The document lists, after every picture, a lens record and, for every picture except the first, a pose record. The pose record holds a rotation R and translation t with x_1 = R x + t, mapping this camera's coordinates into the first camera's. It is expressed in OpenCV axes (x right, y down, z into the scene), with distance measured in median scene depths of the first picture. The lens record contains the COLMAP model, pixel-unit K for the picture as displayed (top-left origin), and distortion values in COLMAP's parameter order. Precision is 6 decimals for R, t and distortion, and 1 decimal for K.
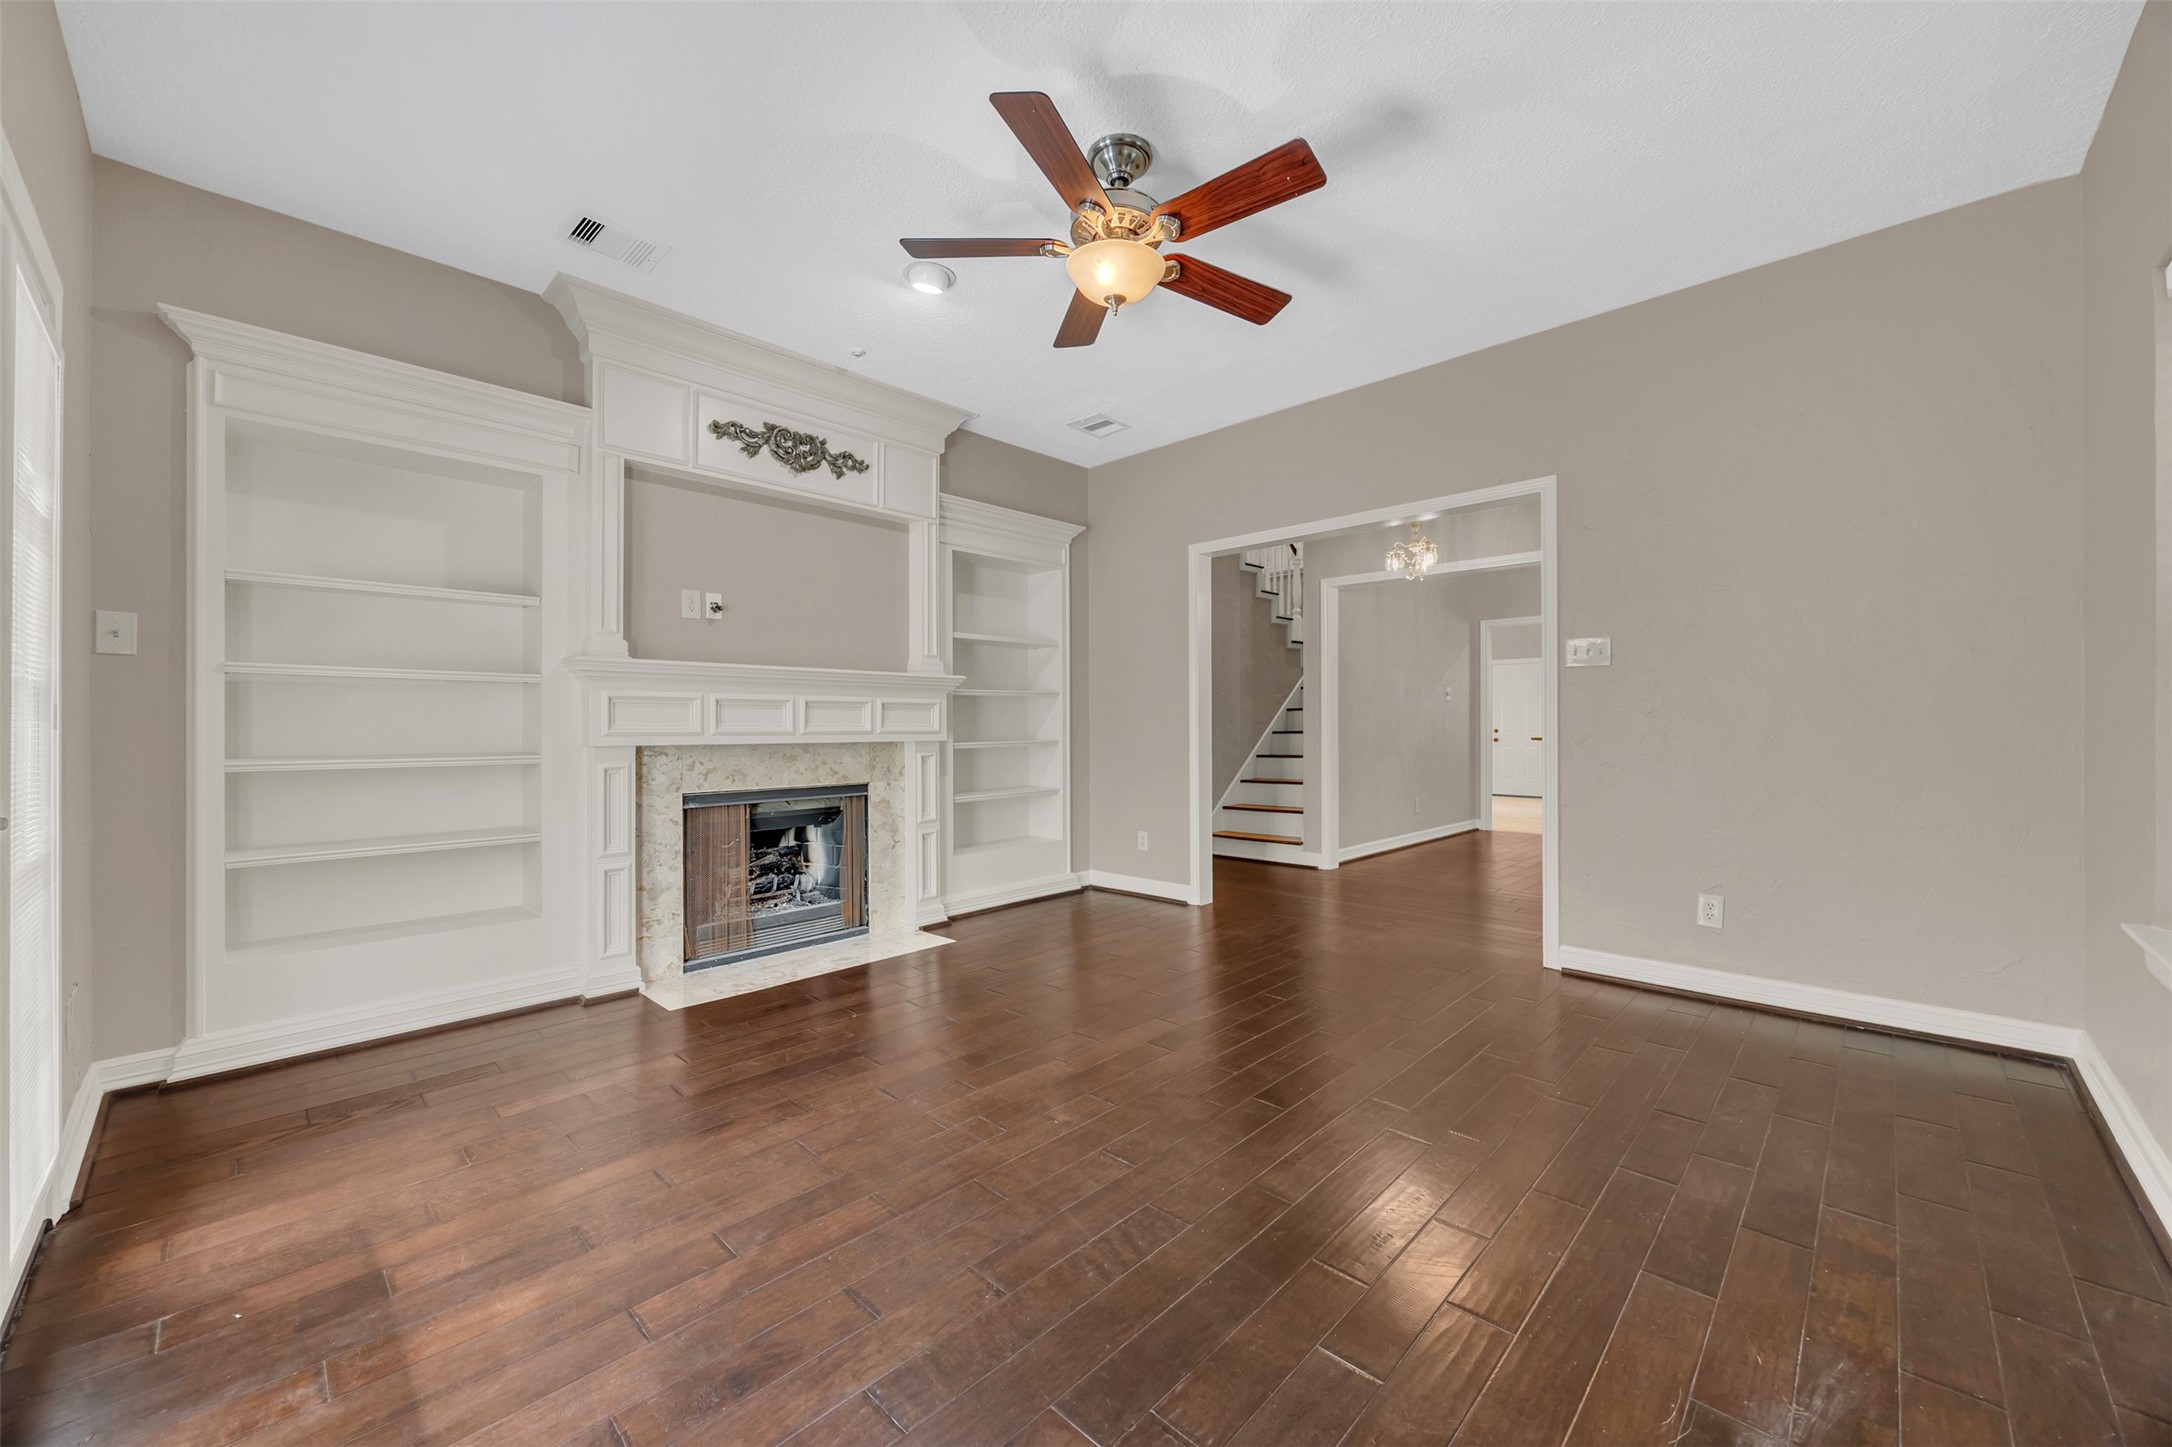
lens RADIAL K [[845.9, 0, 1087.6], [0, 845.9, 720.2], [0, 0, 1]] dist [0.018554, 0.000417]
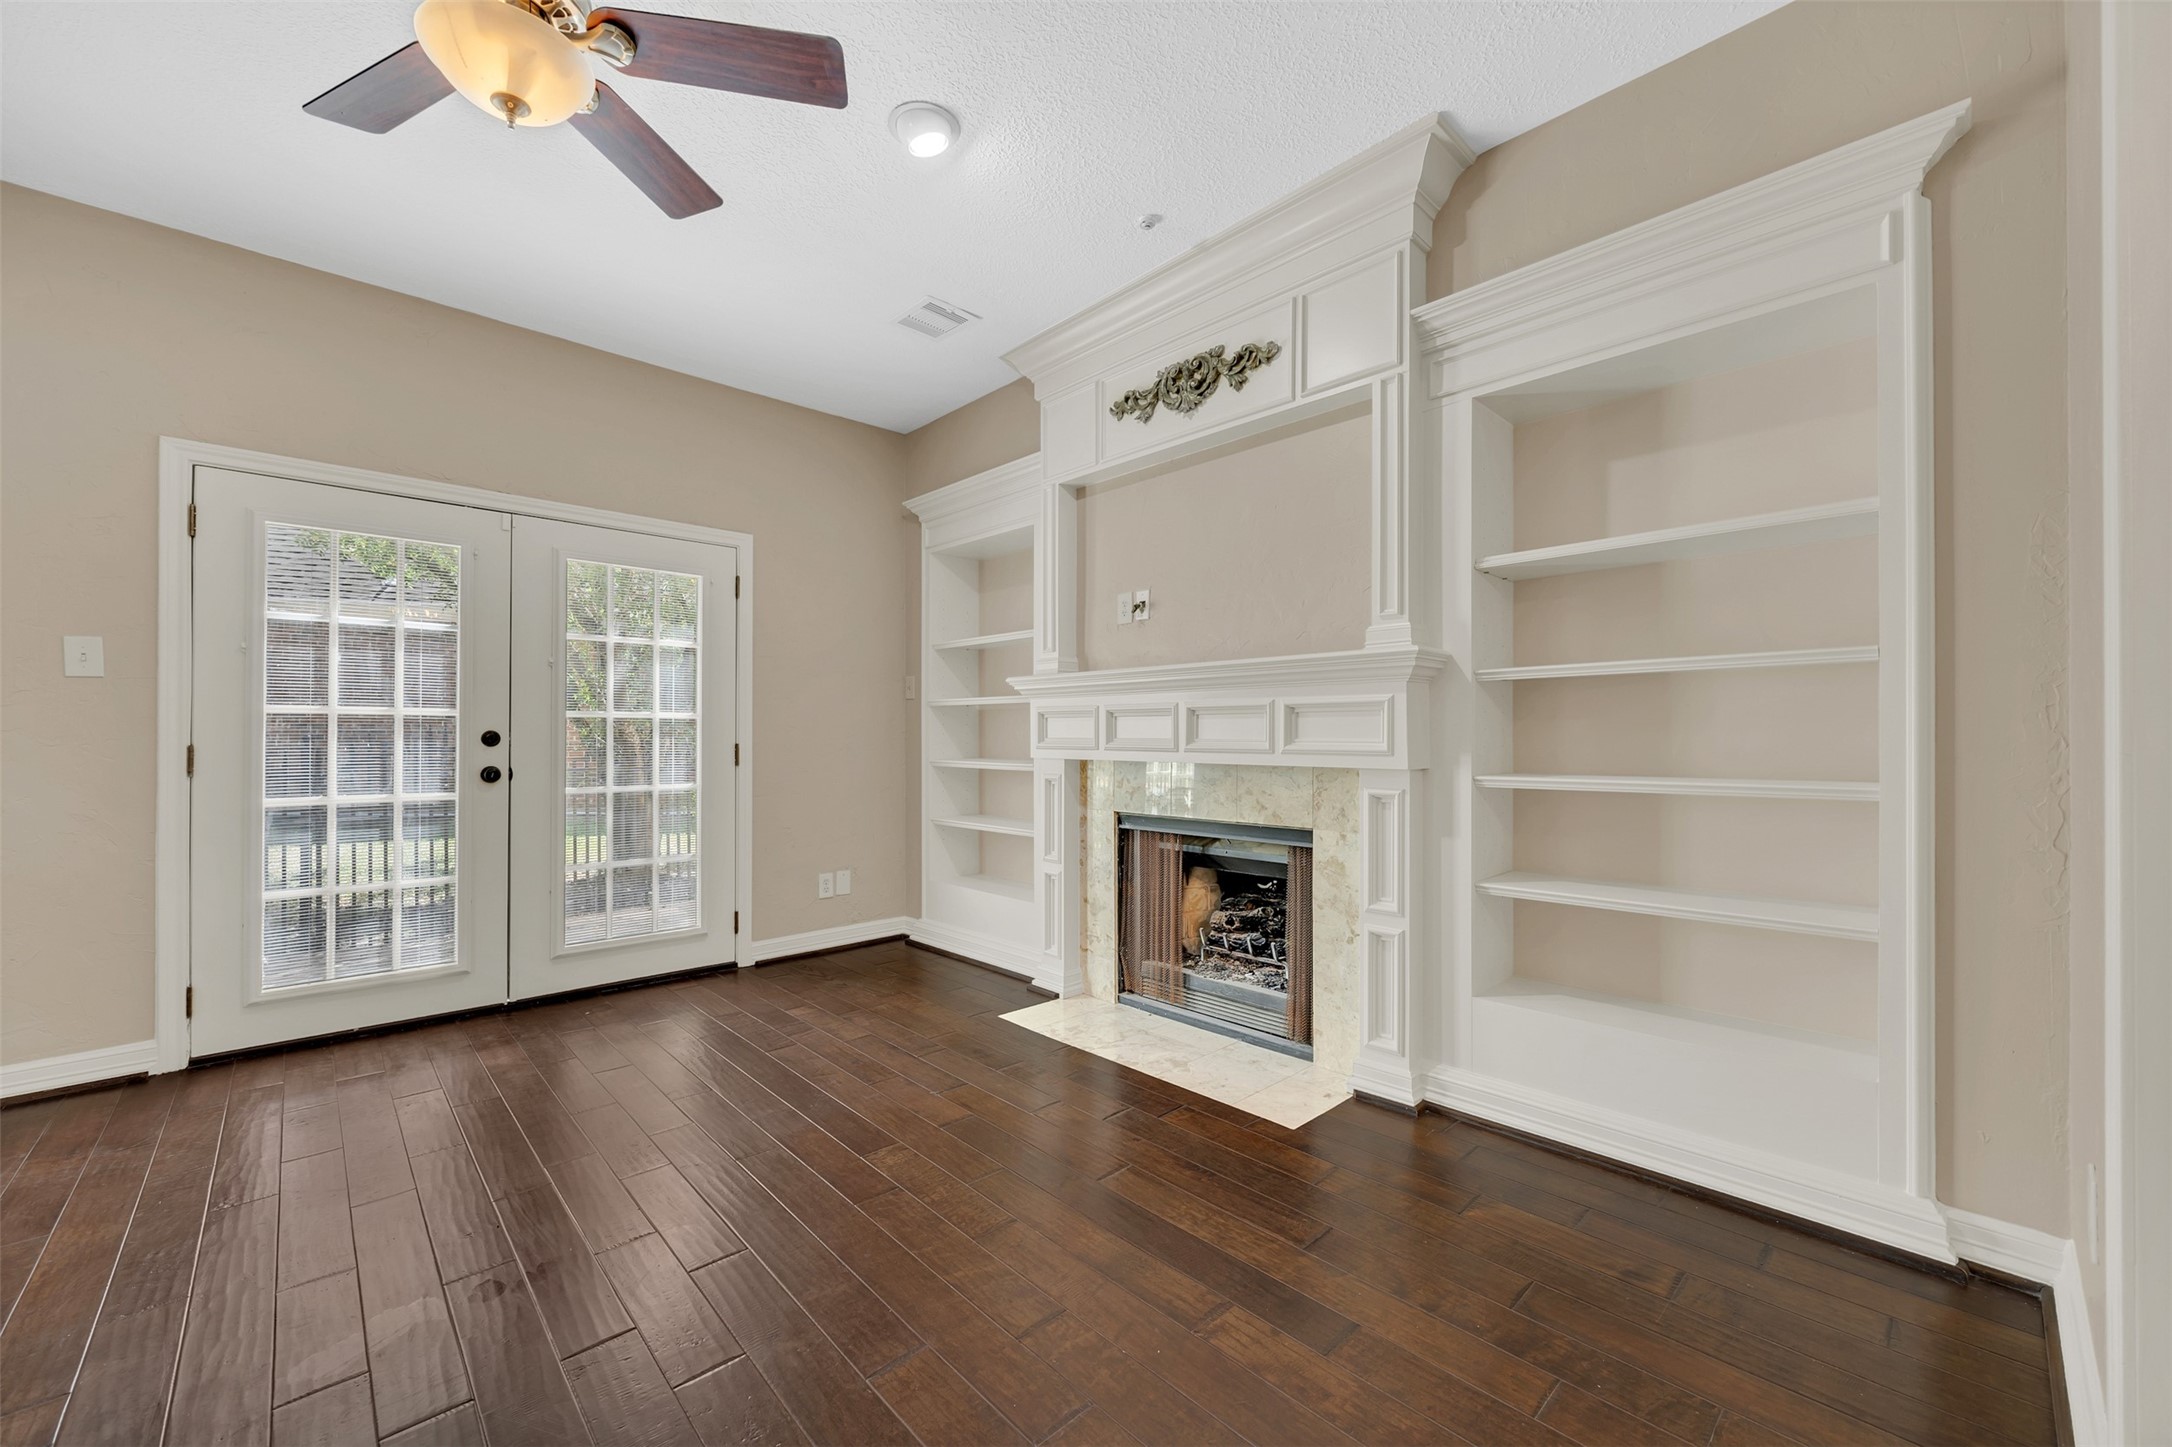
lens RADIAL K [[845.9, 0, 1087.8], [0, 845.9, 733.0], [0, 0, 1]] dist [0.018554, 0.000417]
pose [[-0.036409, -0.003633, -0.999330, 0.415194], [0.001569, 0.999992, -0.003693, 0.002782], [0.999336, -0.001702, -0.036403, 0.897566]]
